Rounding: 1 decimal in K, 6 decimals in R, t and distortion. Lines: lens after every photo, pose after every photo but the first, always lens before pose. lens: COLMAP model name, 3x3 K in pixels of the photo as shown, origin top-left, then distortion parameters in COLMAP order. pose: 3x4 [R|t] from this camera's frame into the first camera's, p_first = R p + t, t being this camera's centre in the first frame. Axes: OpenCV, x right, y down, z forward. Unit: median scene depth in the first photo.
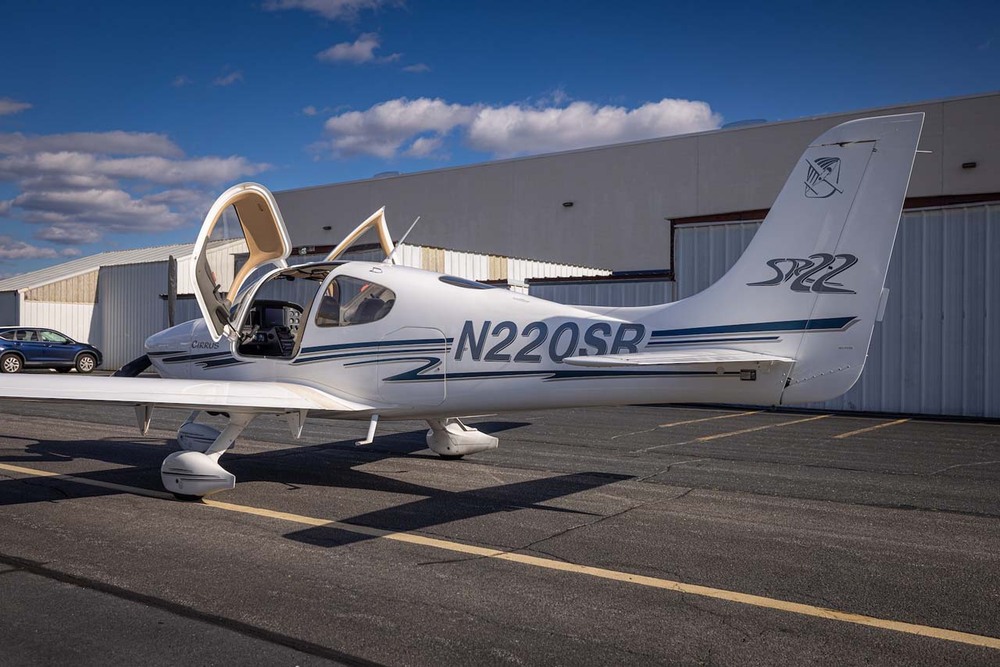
lens RADIAL K [[918.2, 0, 498.1], [0, 918.2, 349.1], [0, 0, 1]] dist [0.002332, -0.003492]
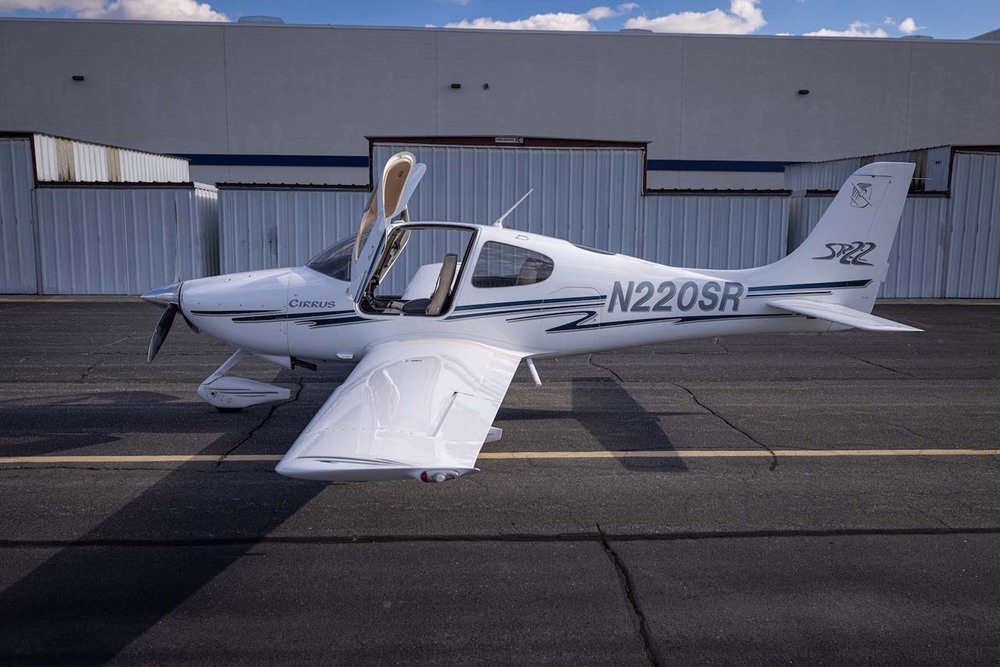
lens RADIAL K [[822.8, 0, 500.0], [0, 822.8, 333.5], [0, 0, 1]] dist [-0.001547, -0.003816]
pose [[0.765968, -0.095630, 0.635727, -0.932945], [-0.000637, 0.988761, 0.149502, -0.135986], [-0.642879, -0.114919, 0.757298, 0.226920]]
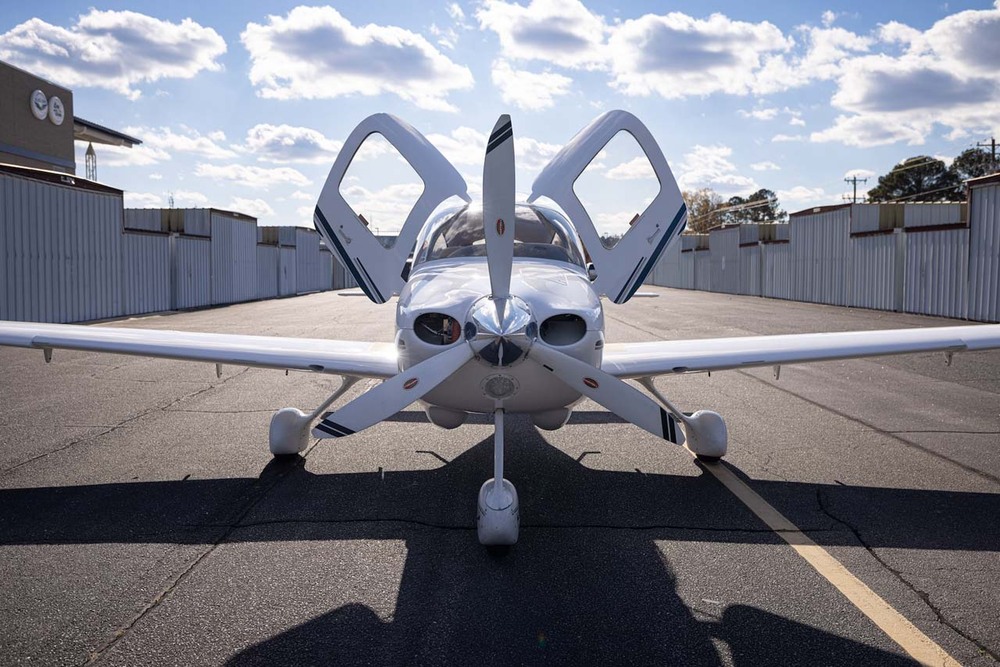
lens RADIAL K [[860.9, 0, 469.1], [0, 860.9, 330.8], [0, 0, 1]] dist [-0.005130, 0.006077]
pose [[-0.578826, -0.067598, 0.812645, -0.974720], [-0.000001, 0.996558, 0.082895, -0.053637], [-0.815451, 0.047981, -0.576833, 1.809308]]
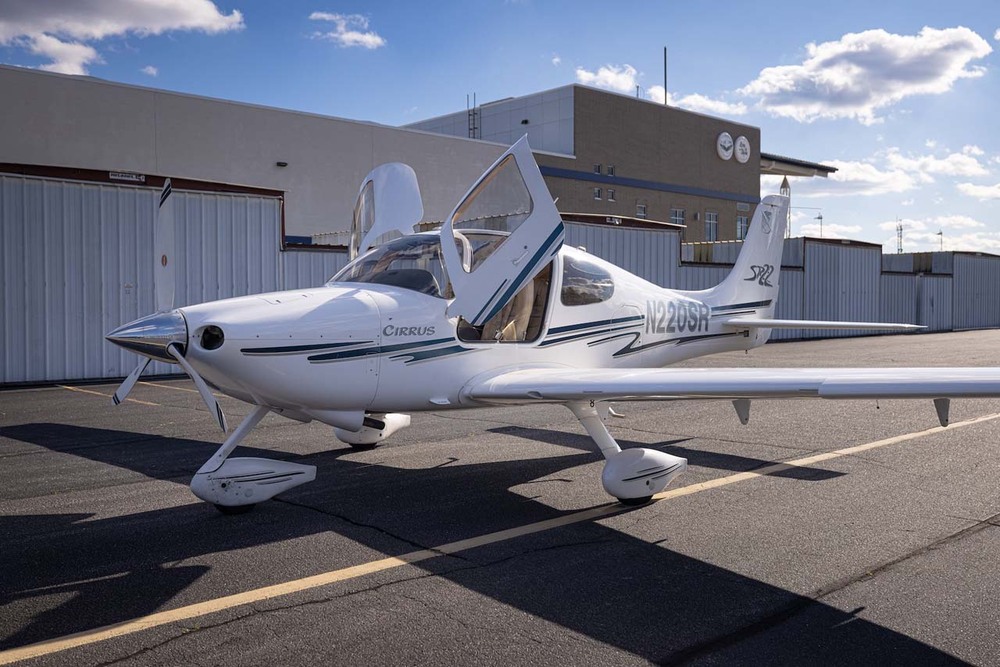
lens RADIAL K [[905.8, 0, 470.9], [0, 905.8, 332.9], [0, 0, 1]] dist [-0.010615, -0.018843]
pose [[0.198298, -0.041665, 0.979256, -1.272369], [0.009476, 0.999131, 0.040592, -0.039513], [-0.980096, 0.001230, 0.198521, 1.024847]]
